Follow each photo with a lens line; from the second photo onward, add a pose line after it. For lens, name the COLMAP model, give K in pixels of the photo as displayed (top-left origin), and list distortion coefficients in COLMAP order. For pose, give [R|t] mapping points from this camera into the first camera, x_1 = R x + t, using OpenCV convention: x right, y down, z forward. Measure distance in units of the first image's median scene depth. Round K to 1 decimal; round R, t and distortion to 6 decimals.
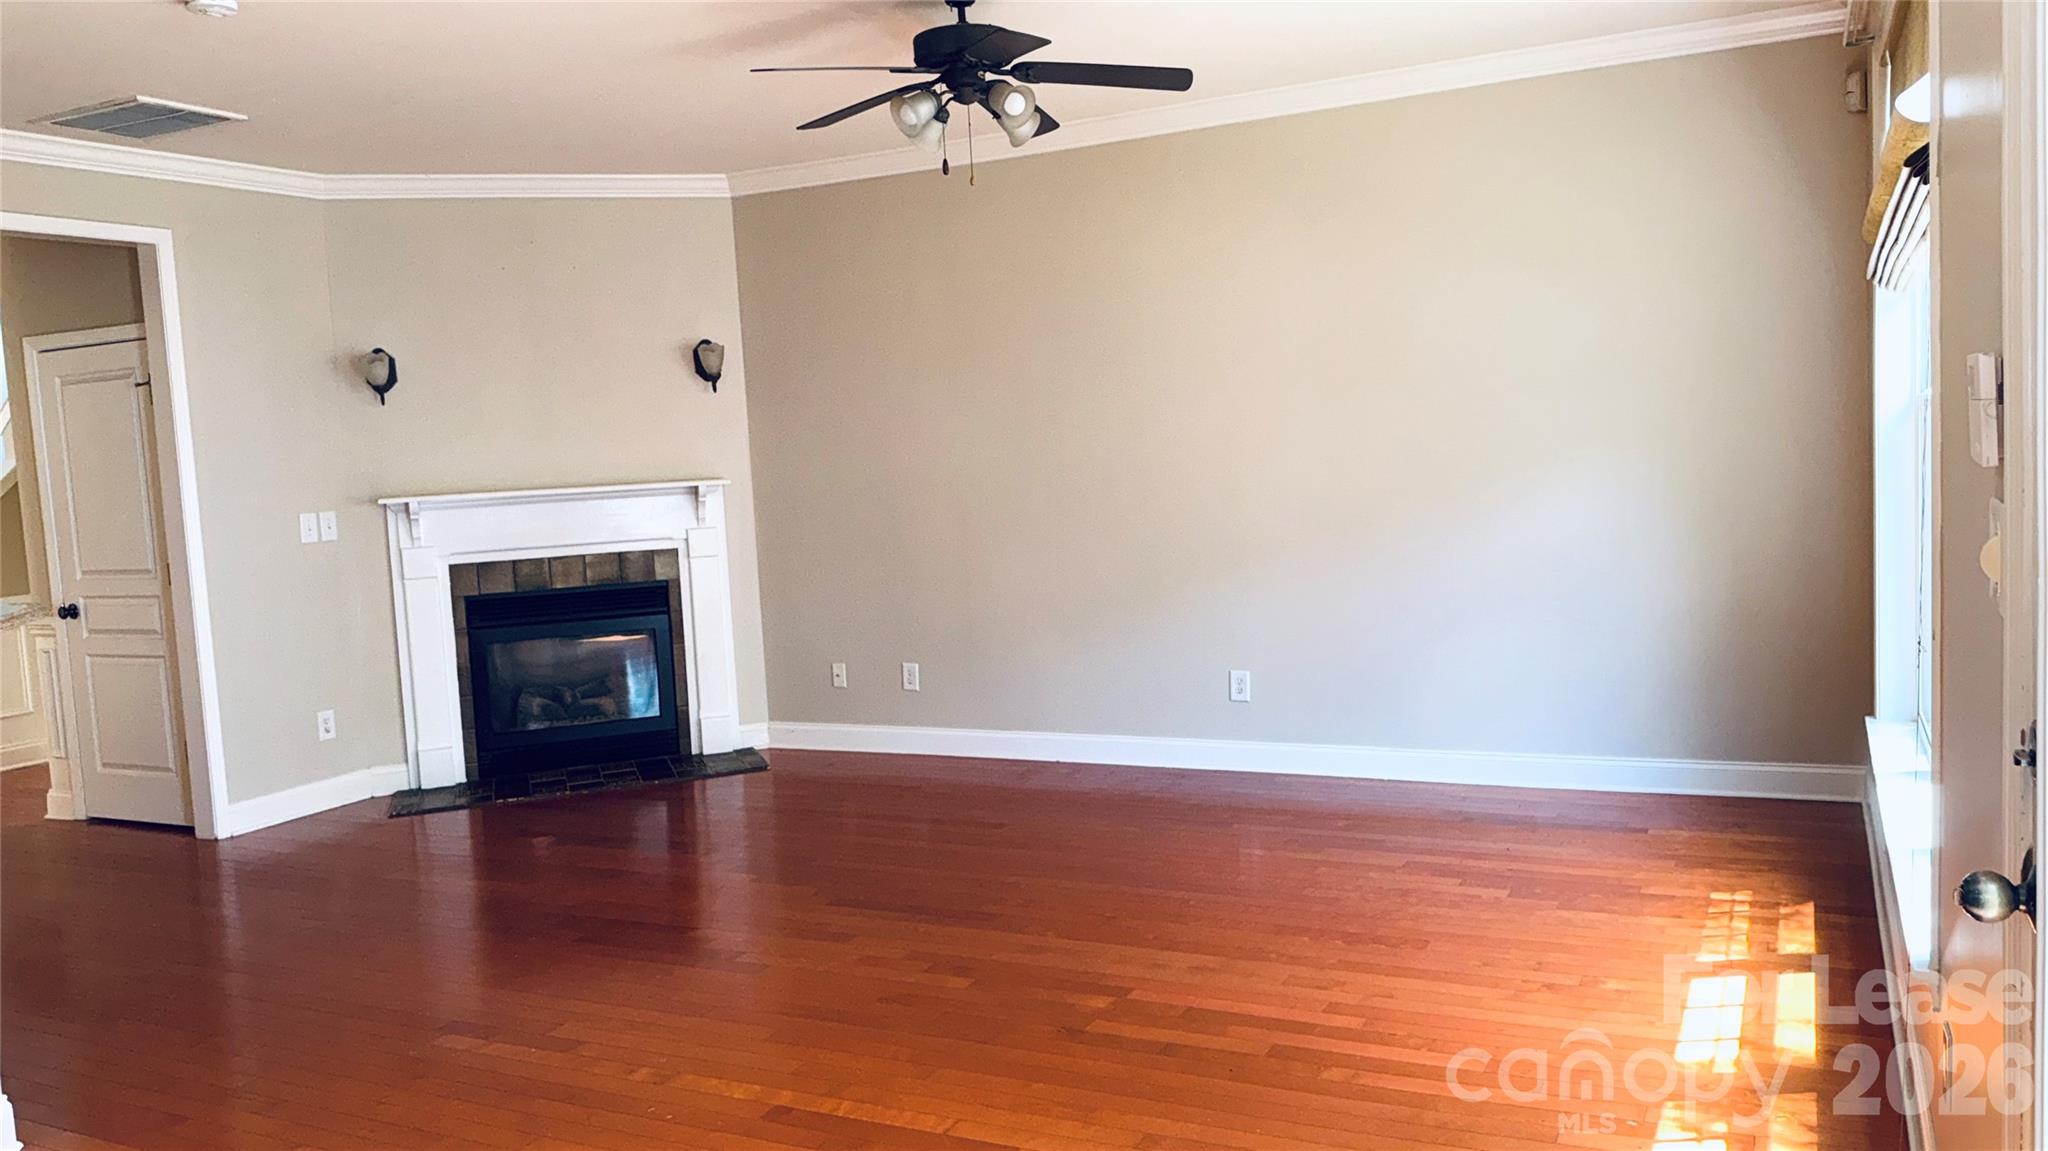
lens RADIAL K [[1531.0, 0, 1066.1], [0, 1531.0, 570.9], [0, 0, 1]] dist [0.004450, 0.000669]
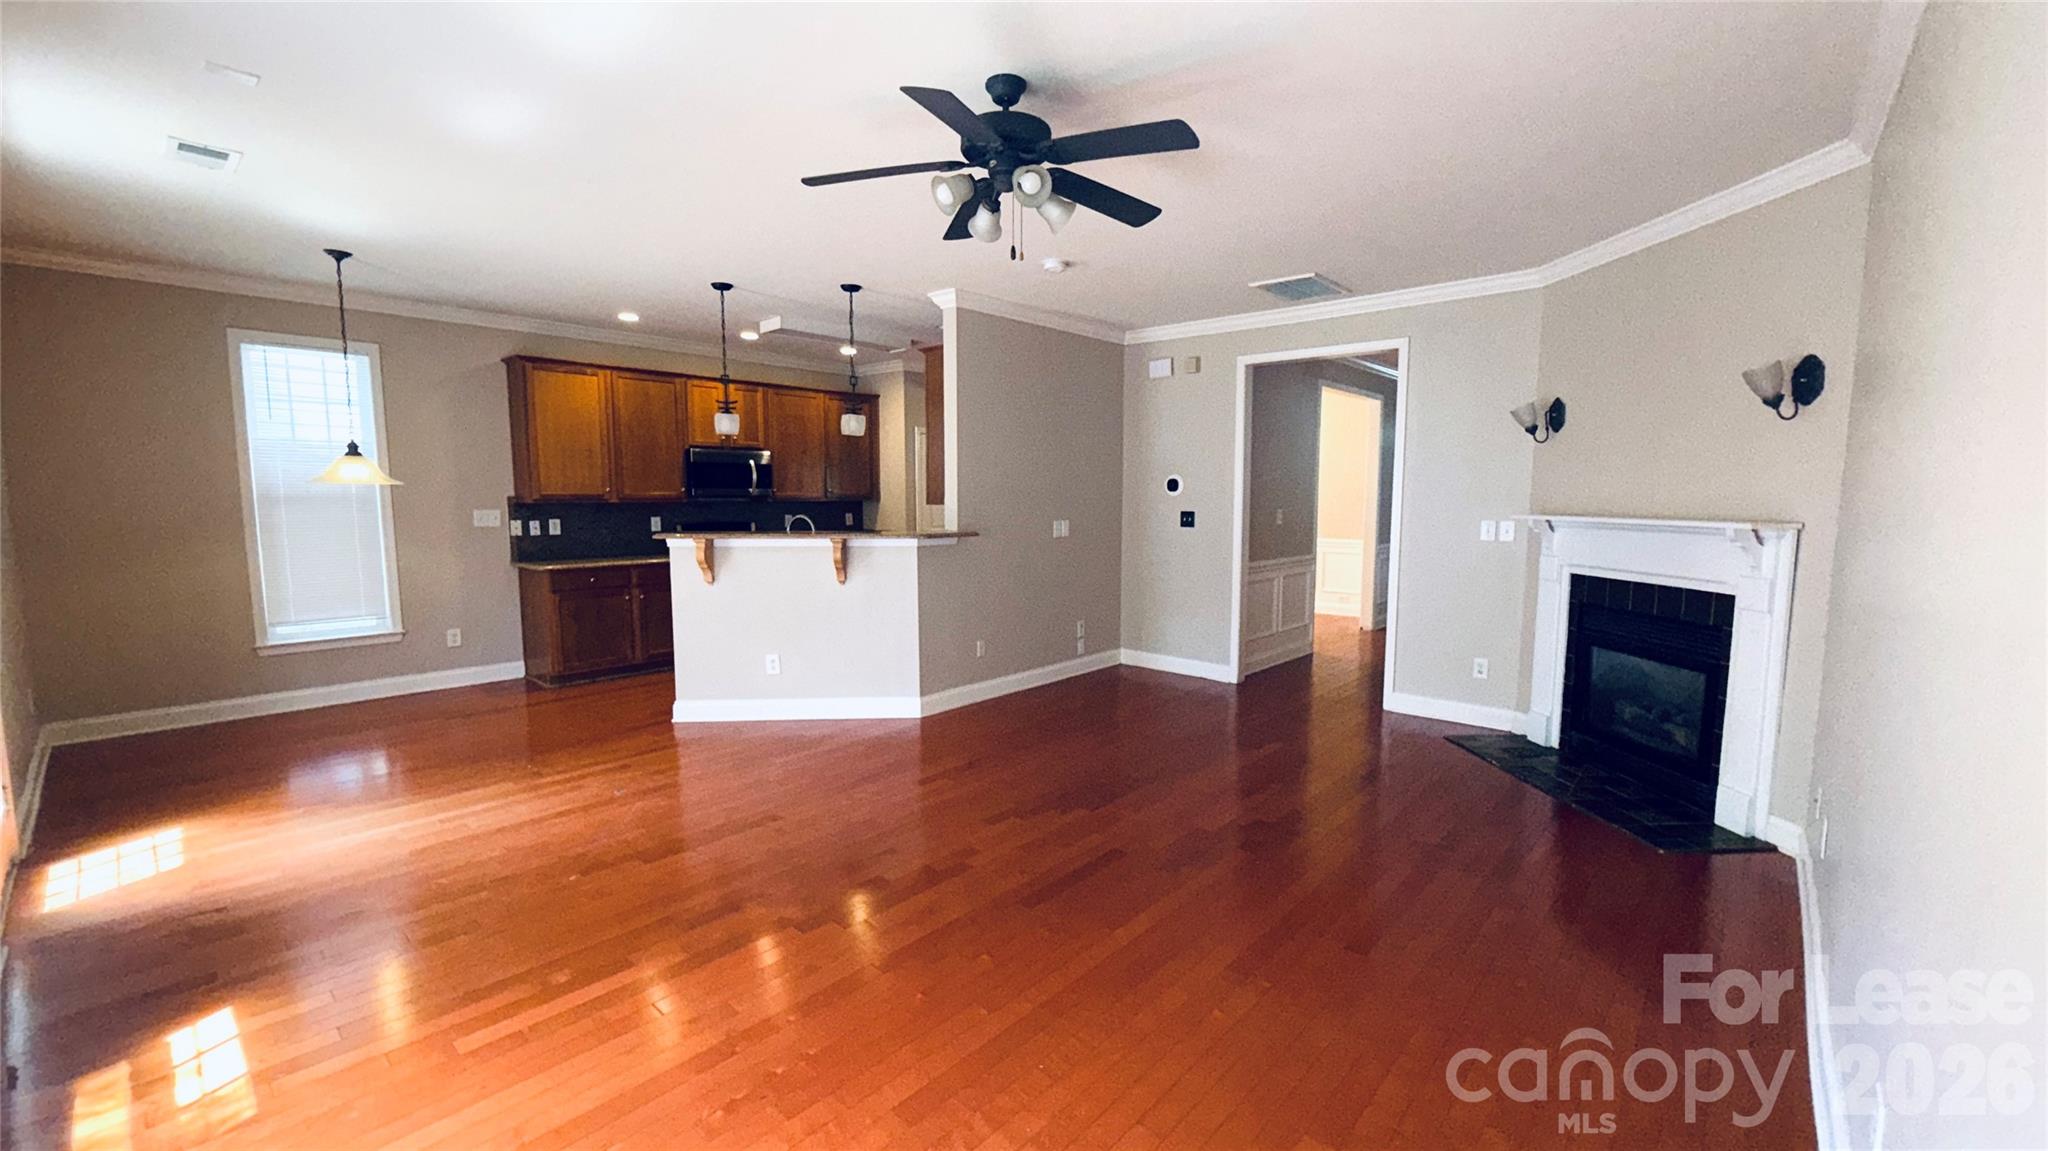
lens RADIAL K [[815.1, 0, 1016.6], [0, 815.1, 578.5], [0, 0, 1]] dist [0.002092, 0.000284]
pose [[-0.282297, 0.156001, -0.946558, 0.347495], [-0.071656, 0.980504, 0.182966, -0.089907], [0.956647, 0.119477, -0.265615, 0.774749]]
